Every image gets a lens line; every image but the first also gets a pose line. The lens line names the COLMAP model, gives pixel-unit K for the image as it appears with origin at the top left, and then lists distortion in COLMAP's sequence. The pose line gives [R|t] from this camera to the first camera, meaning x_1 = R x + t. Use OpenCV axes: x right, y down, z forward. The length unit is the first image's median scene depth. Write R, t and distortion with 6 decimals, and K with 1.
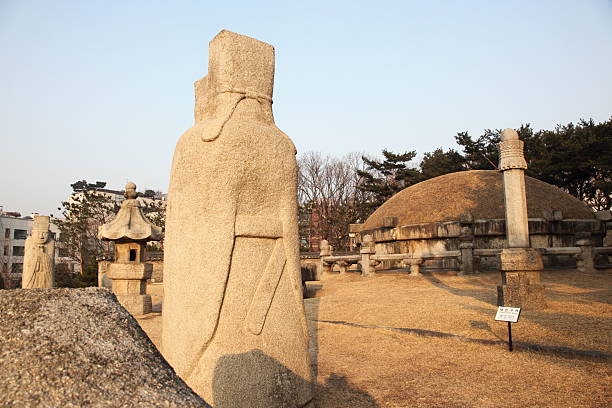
lens RADIAL K [[426.8, 0, 306.0], [0, 426.8, 204.0], [0, 0, 1]] dist [-0.082378, 0.001068]
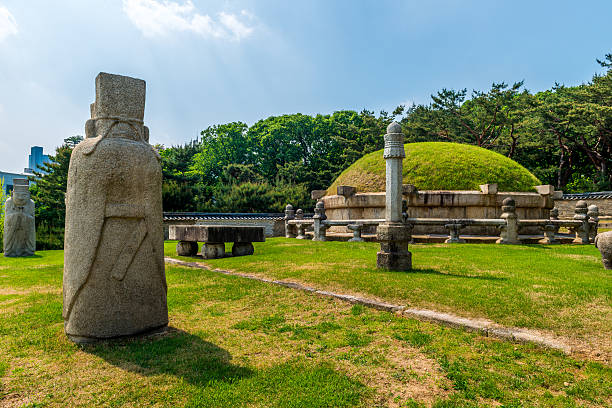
lens RADIAL K [[424.0, 0, 306.0], [0, 424.0, 204.0], [0, 0, 1]] dist [0.037903, -0.047707]
pose [[0.999750, 0.018823, -0.012056, 0.184455], [-0.017597, 0.995348, 0.094729, -0.042374], [0.013783, -0.094493, 0.995430, -0.168434]]
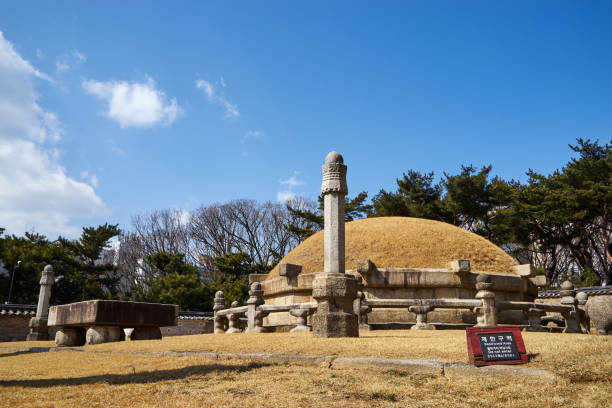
lens RADIAL K [[498.6, 0, 306.0], [0, 498.6, 204.0], [0, 0, 1]] dist [0.009086, -0.000397]
pose [[0.996329, 0.041110, 0.075086, 0.244732], [-0.030678, 0.990350, -0.135150, 0.069725], [-0.079918, 0.132351, 0.987976, -0.087861]]
